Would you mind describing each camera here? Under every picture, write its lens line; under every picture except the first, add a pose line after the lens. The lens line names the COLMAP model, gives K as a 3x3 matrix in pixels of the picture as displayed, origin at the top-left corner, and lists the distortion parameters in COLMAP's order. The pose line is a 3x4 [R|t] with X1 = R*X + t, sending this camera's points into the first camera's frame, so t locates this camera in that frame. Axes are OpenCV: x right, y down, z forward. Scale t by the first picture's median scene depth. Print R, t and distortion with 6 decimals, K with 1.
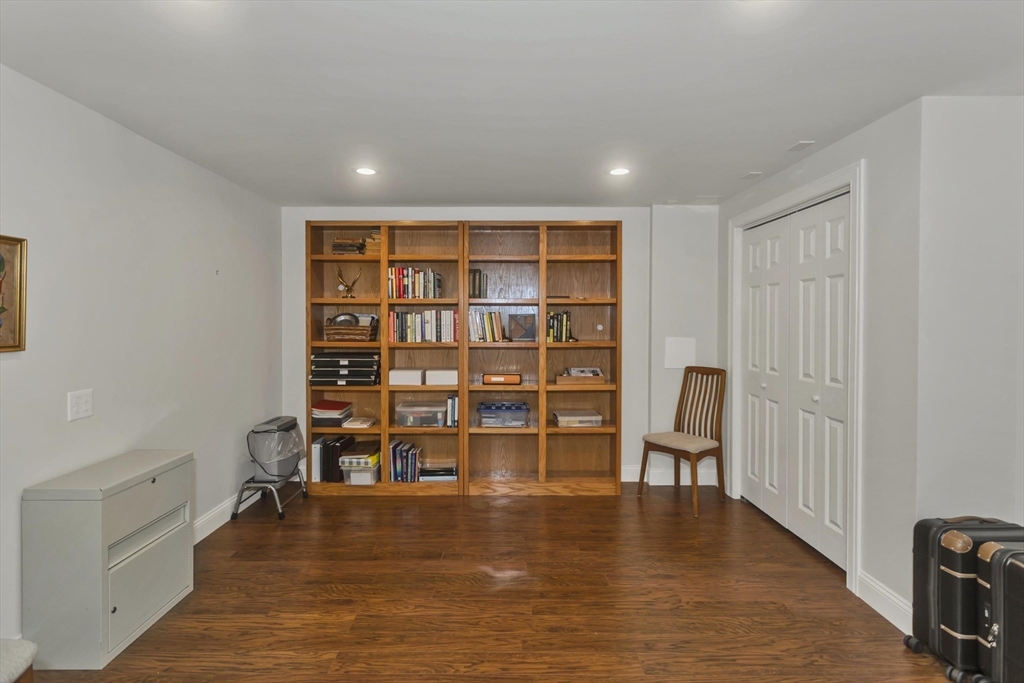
lens RADIAL K [[488.6, 0, 509.5], [0, 488.6, 323.3], [0, 0, 1]] dist [-0.011518, 0.014078]
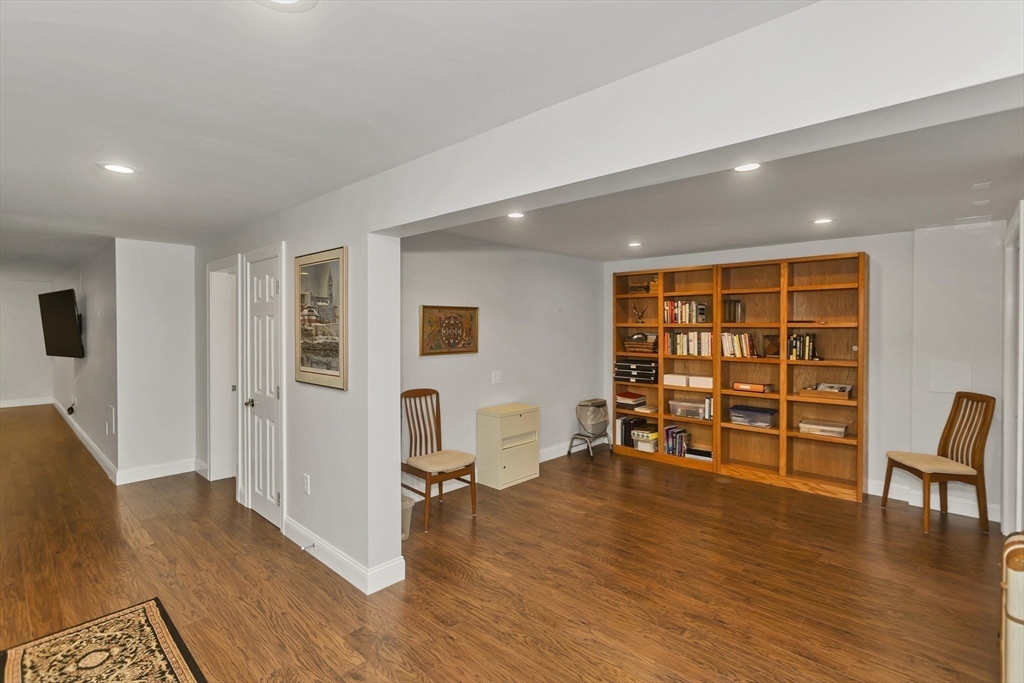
lens RADIAL K [[485.4, 0, 515.2], [0, 485.4, 337.3], [0, 0, 1]] dist [0.002632, 0.000044]
pose [[0.728758, 0.015709, -0.684591, 0.399321], [-0.007004, 0.999856, 0.015488, -0.029342], [0.684735, -0.006492, 0.728763, -0.318771]]
